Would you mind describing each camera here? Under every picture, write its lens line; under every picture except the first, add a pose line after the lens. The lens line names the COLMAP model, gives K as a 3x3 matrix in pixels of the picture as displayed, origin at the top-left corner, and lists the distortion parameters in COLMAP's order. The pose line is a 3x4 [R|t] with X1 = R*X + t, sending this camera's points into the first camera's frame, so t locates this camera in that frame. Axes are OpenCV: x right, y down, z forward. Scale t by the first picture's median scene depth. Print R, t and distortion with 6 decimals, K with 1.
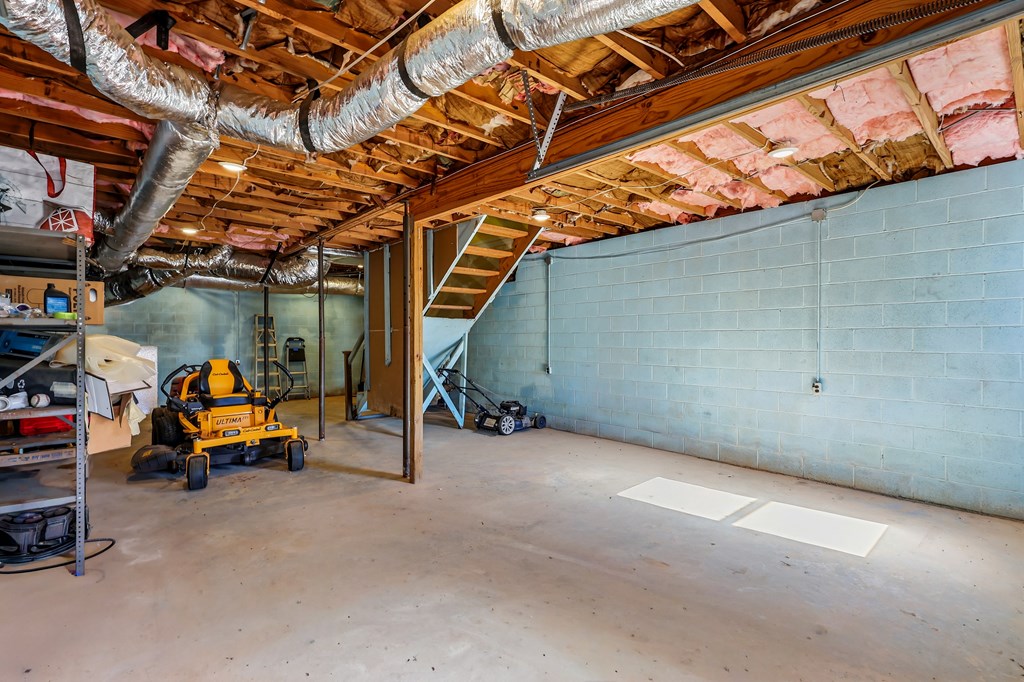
lens RADIAL K [[484.5, 0, 508.5], [0, 484.5, 340.9], [0, 0, 1]] dist [-0.004582, 0.001569]
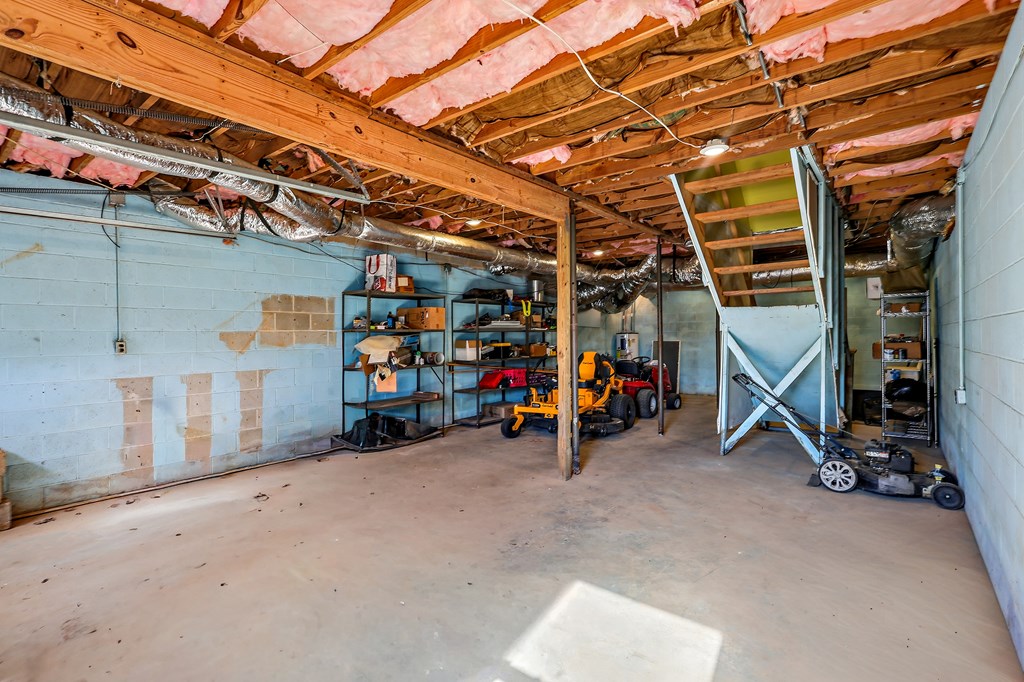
lens RADIAL K [[484.5, 0, 509.3], [0, 484.5, 338.0], [0, 0, 1]] dist [-0.004582, 0.001569]
pose [[0.167291, 0.004824, -0.985896, 0.681358], [0.003072, 0.999981, 0.005414, -0.005858], [0.985903, -0.003935, 0.167273, 0.629259]]
